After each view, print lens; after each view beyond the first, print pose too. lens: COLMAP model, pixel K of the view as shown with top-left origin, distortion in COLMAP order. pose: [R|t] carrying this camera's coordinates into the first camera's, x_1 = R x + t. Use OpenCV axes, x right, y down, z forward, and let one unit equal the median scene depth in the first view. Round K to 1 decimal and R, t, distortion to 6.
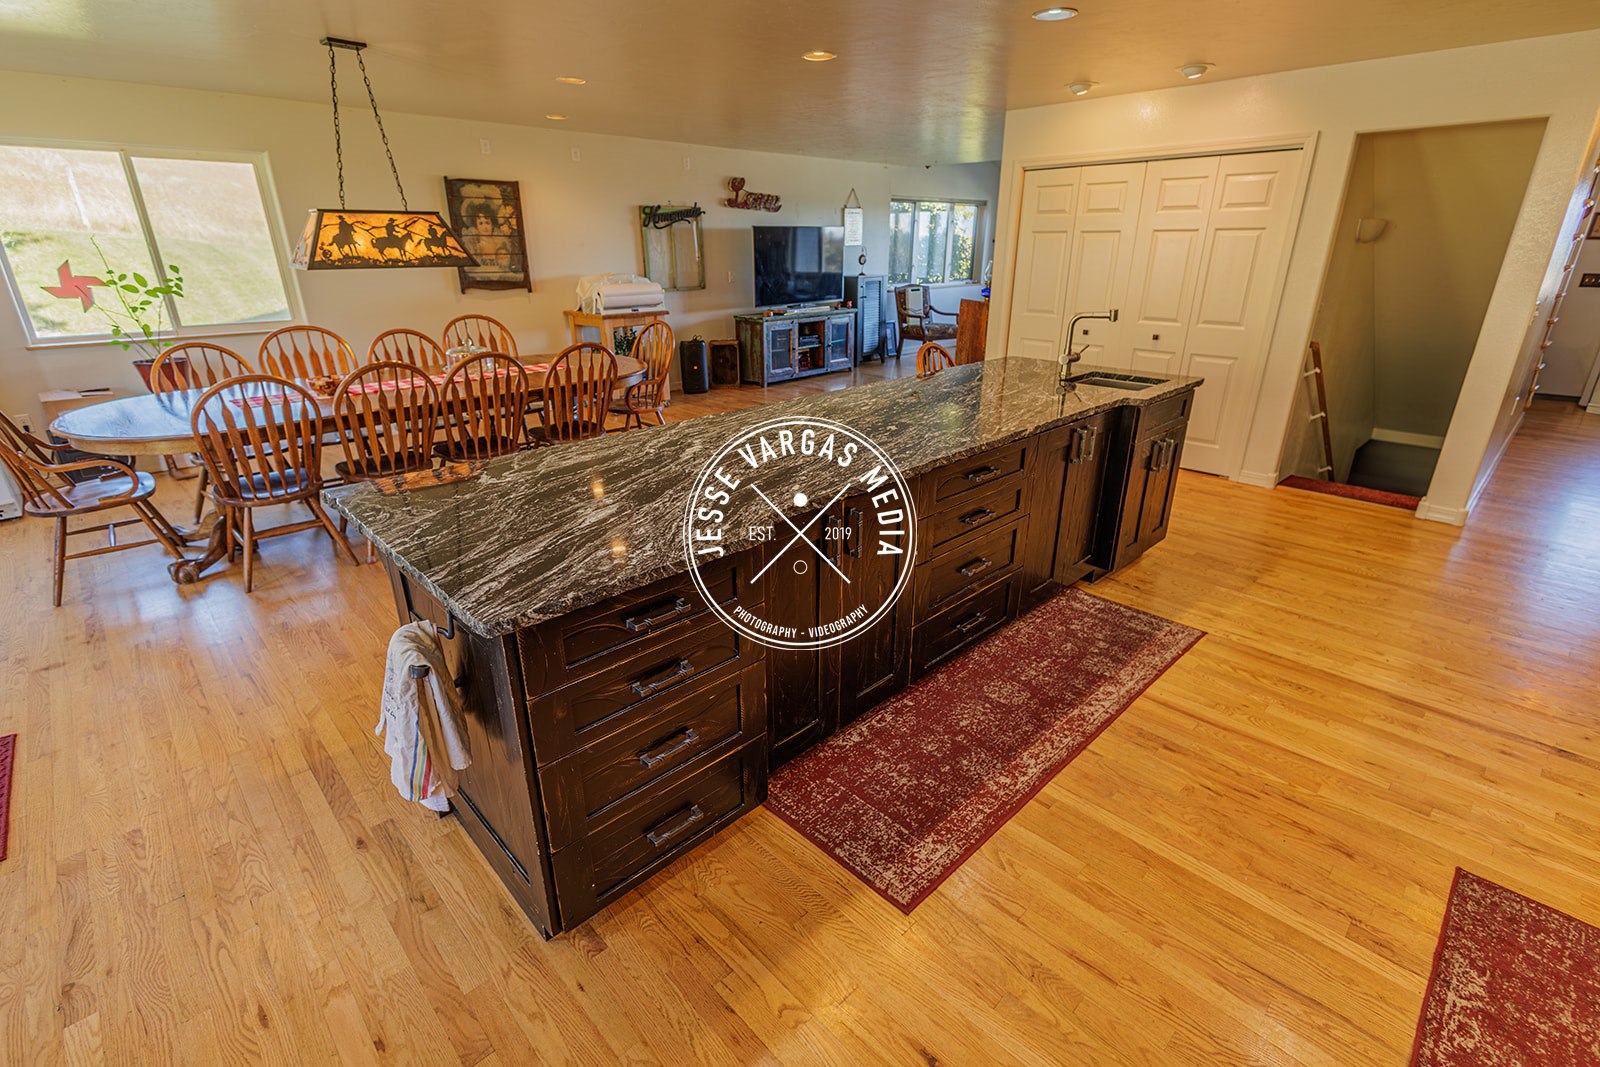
lens RADIAL K [[732.3, 0, 802.2], [0, 732.3, 529.6], [0, 0, 1]] dist [0.015582, -0.006469]
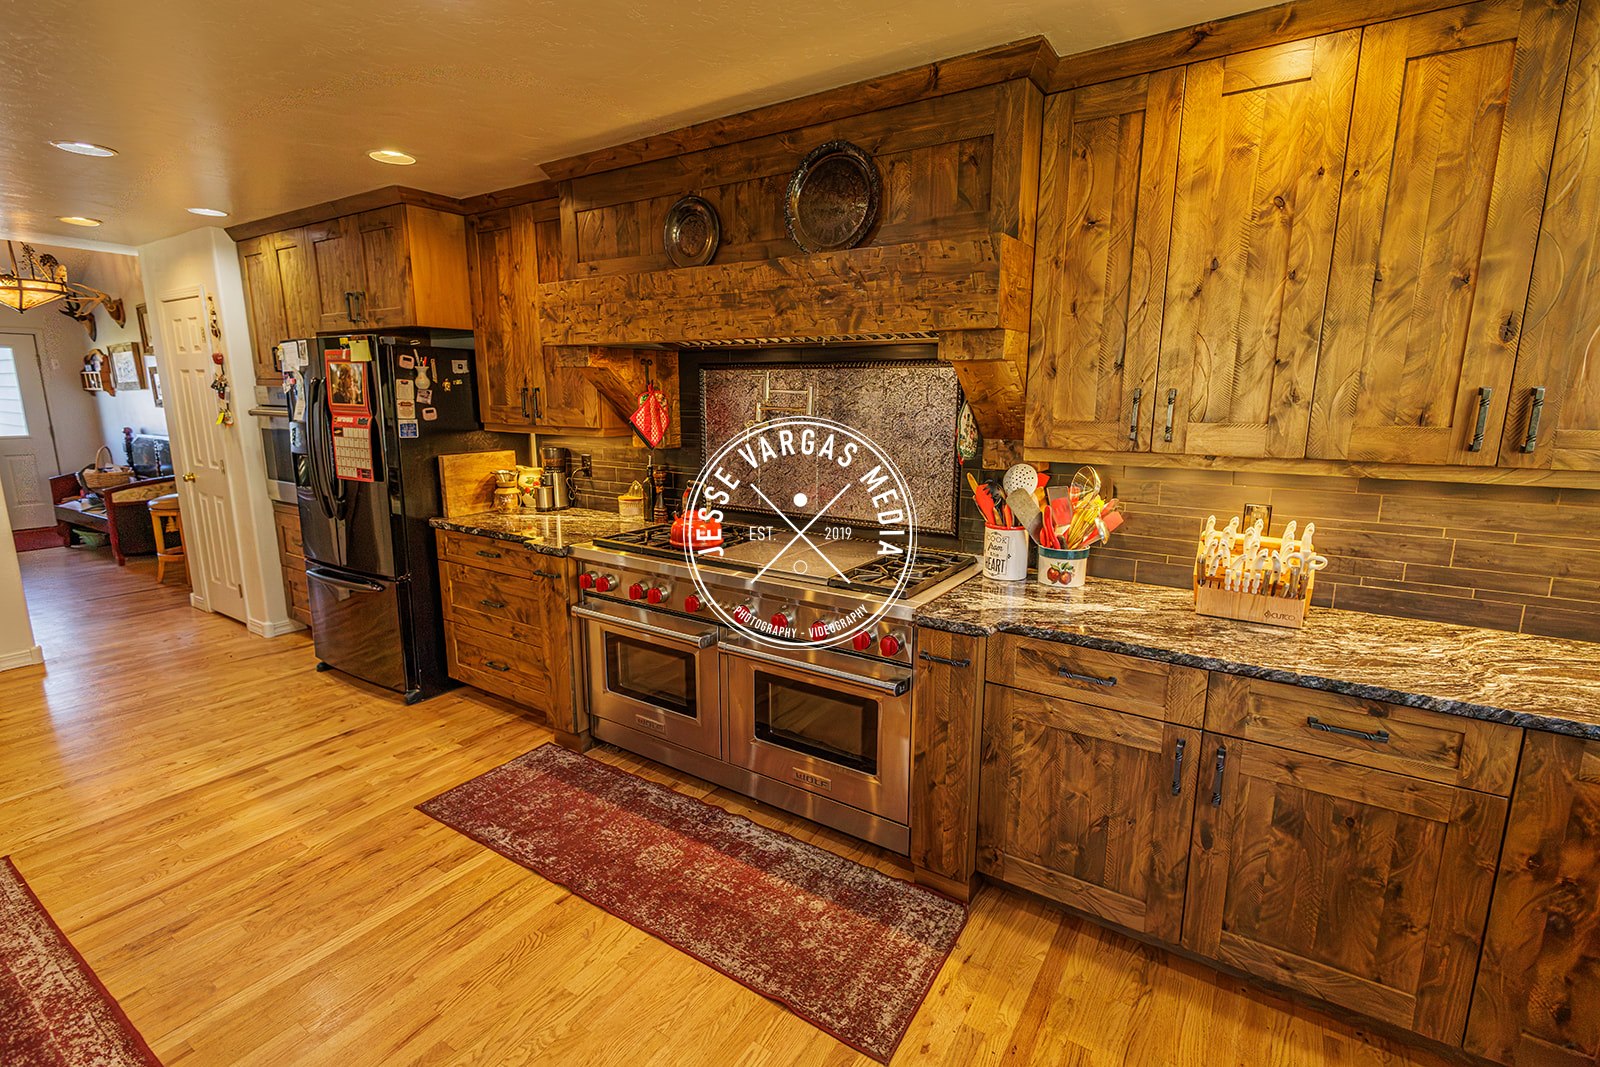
lens RADIAL K [[732.3, 0, 801.2], [0, 732.3, 531.0], [0, 0, 1]] dist [0.015582, -0.006469]
pose [[-0.218636, -0.186031, 0.957910, -0.488579], [0.354901, 0.899272, 0.255647, -0.109274], [-0.908979, 0.395857, -0.130590, 0.264816]]
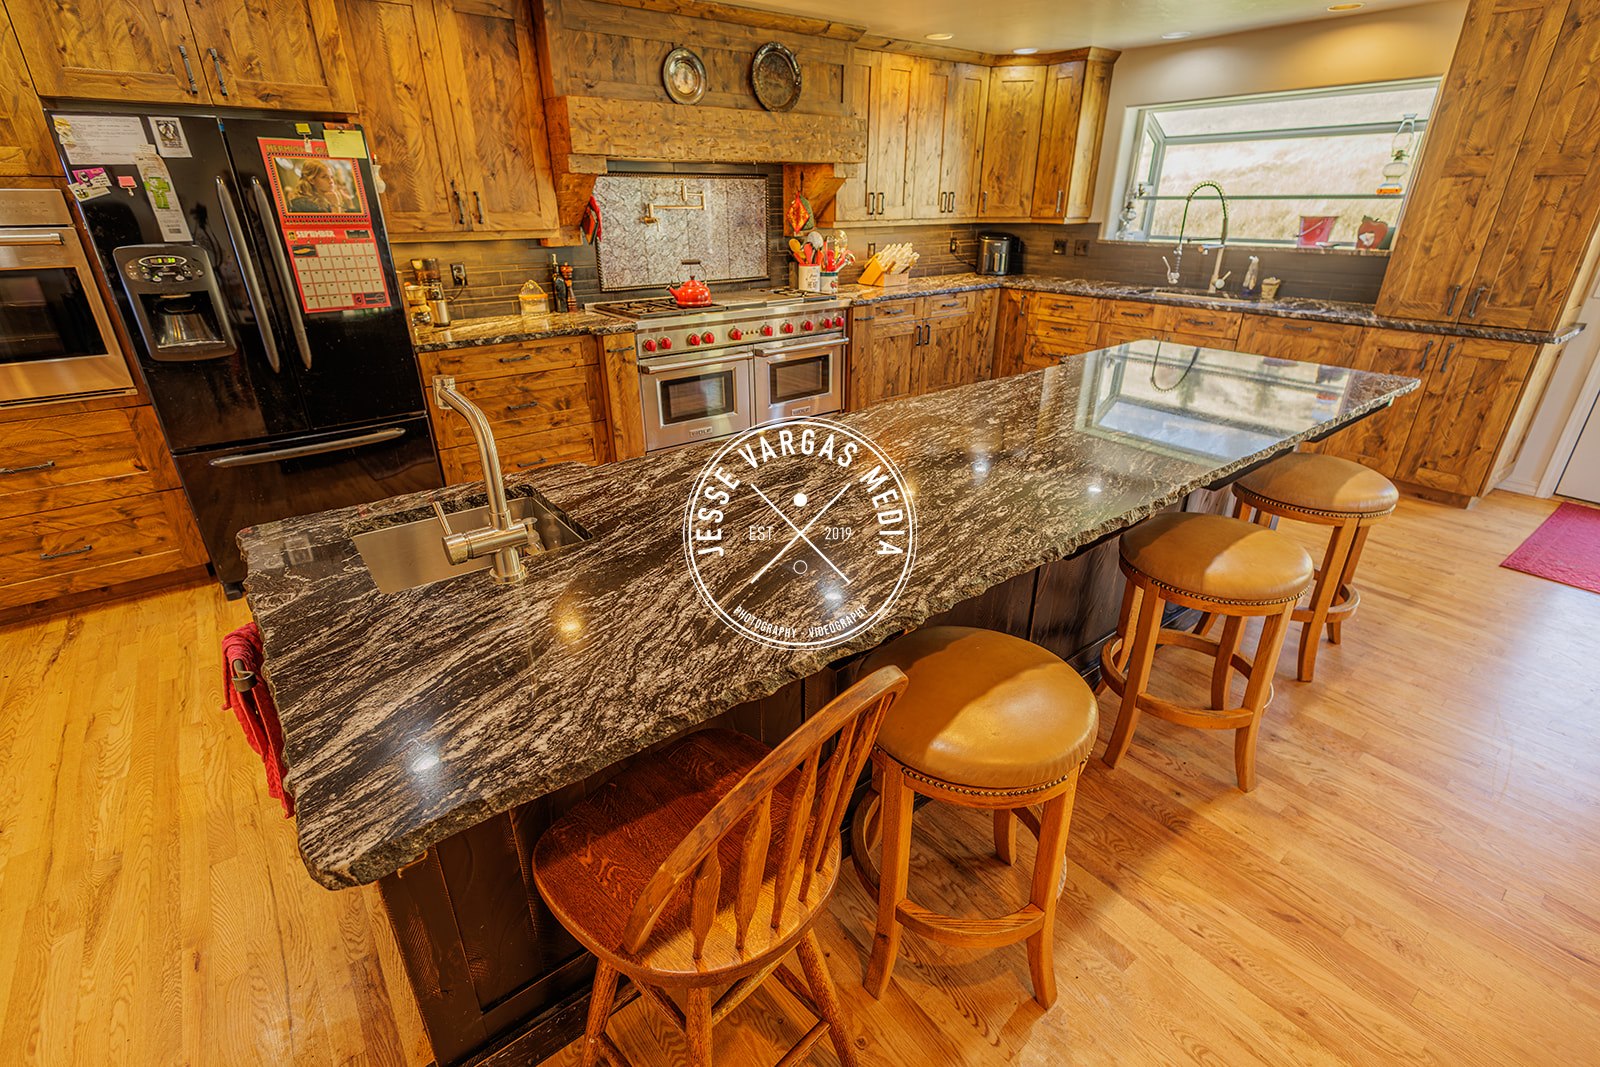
lens RADIAL K [[732.3, 0, 801.0], [0, 732.3, 531.9], [0, 0, 1]] dist [0.015582, -0.006469]
pose [[-0.993994, -0.043222, 0.100535, 0.309463], [0.042495, 0.694146, 0.718579, -0.814644], [-0.100844, 0.718535, -0.688141, 2.075870]]
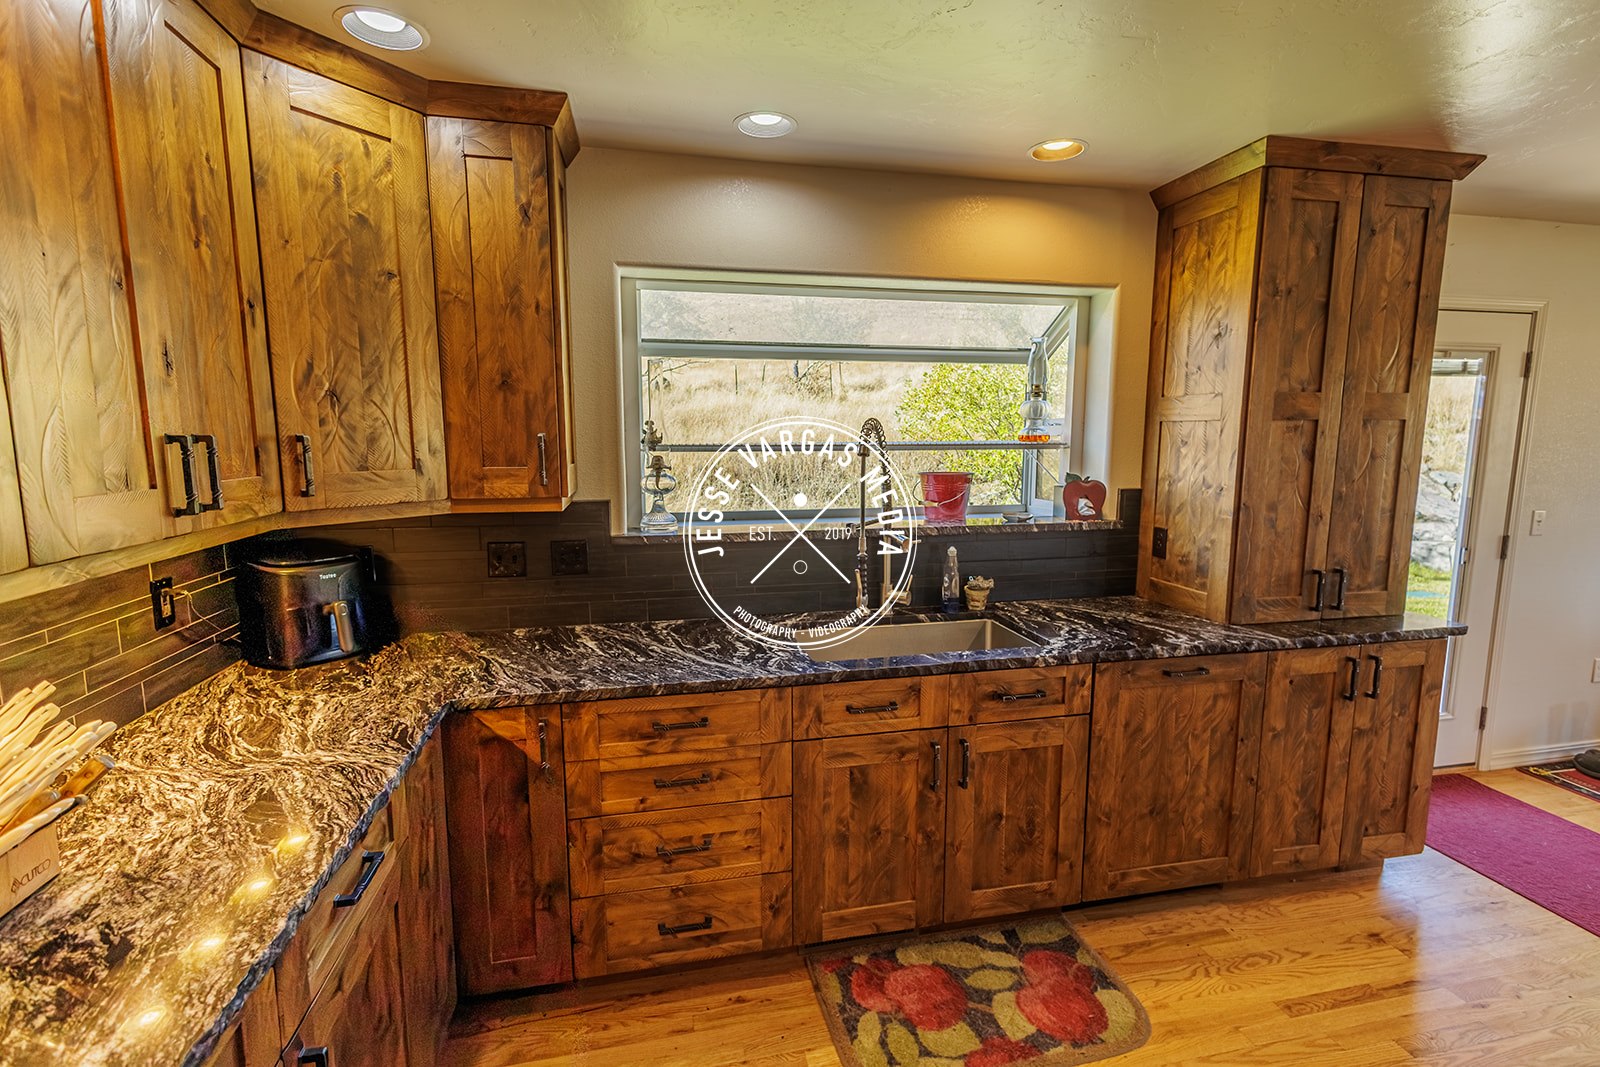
lens RADIAL K [[732.3, 0, 801.2], [0, 732.3, 533.1], [0, 0, 1]] dist [0.015582, -0.006469]
pose [[-0.525088, 0.112928, -0.843522, 0.366751], [-0.311073, 0.897106, 0.313743, -0.063967], [0.792159, 0.427139, -0.435931, 0.145496]]
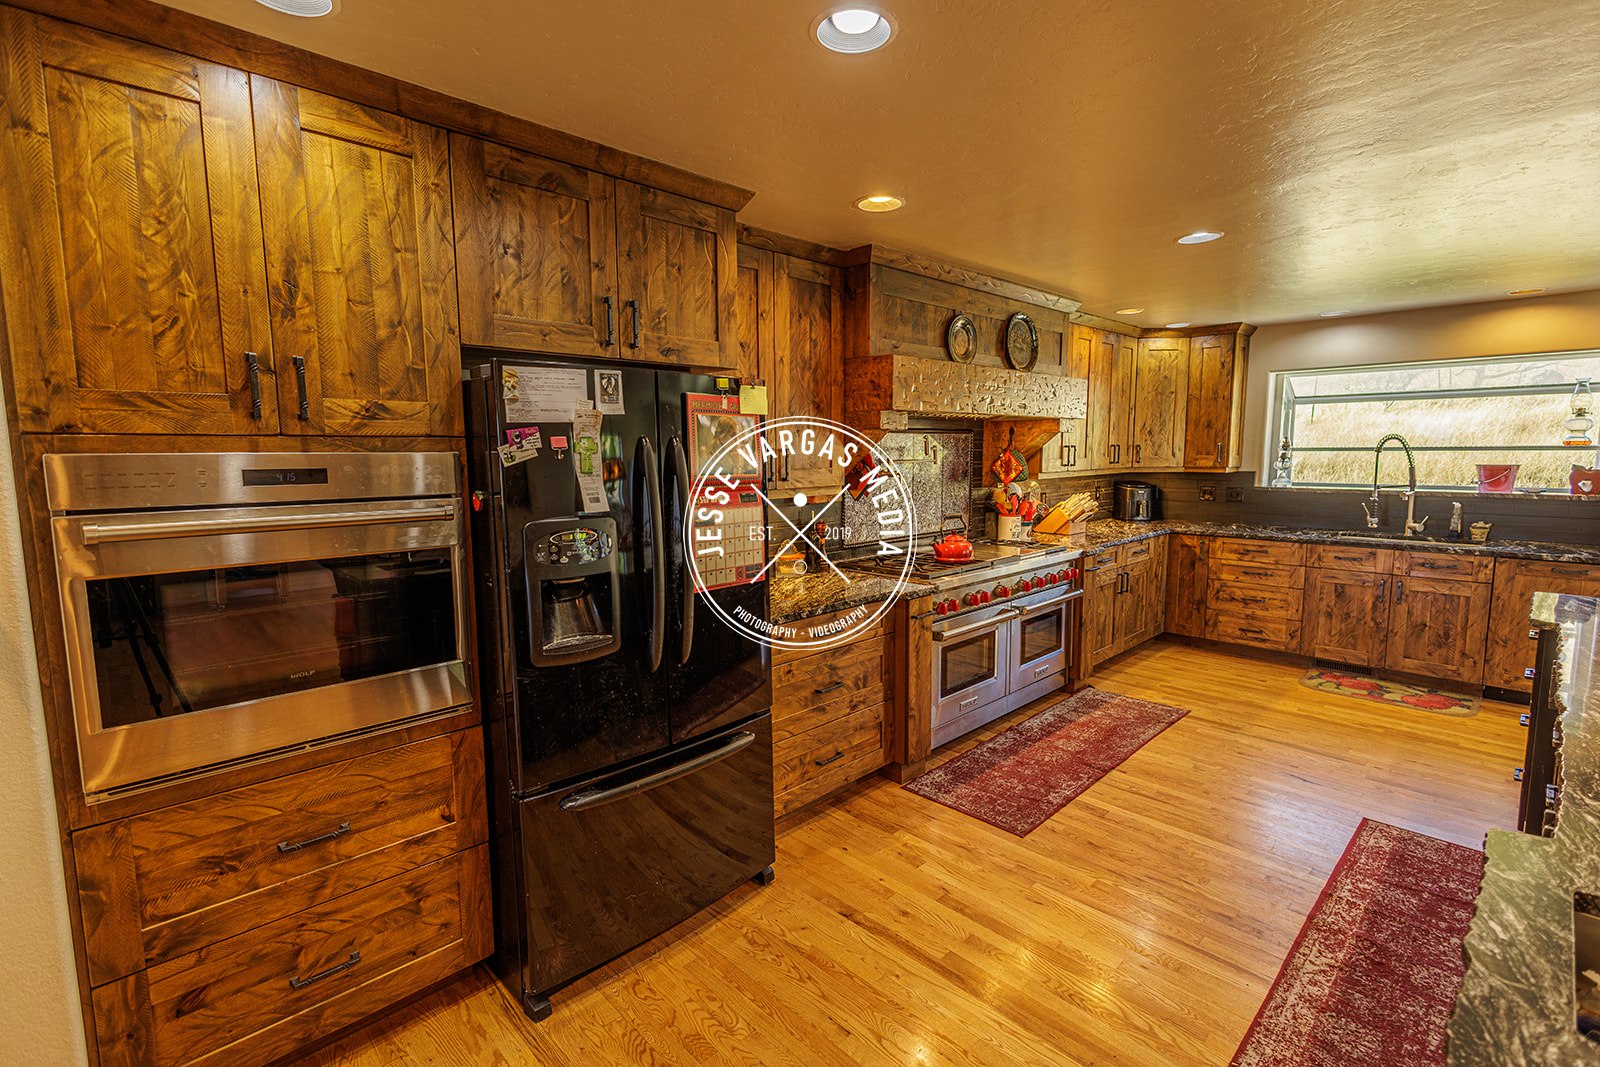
lens RADIAL K [[732.3, 0, 800.8], [0, 732.3, 532.8], [0, 0, 1]] dist [0.015582, -0.006469]
pose [[-0.999964, 0.008437, -0.000552, 1.207720], [0.007176, 0.881386, 0.472341, -0.732303], [0.004472, 0.472321, -0.881415, 1.834903]]
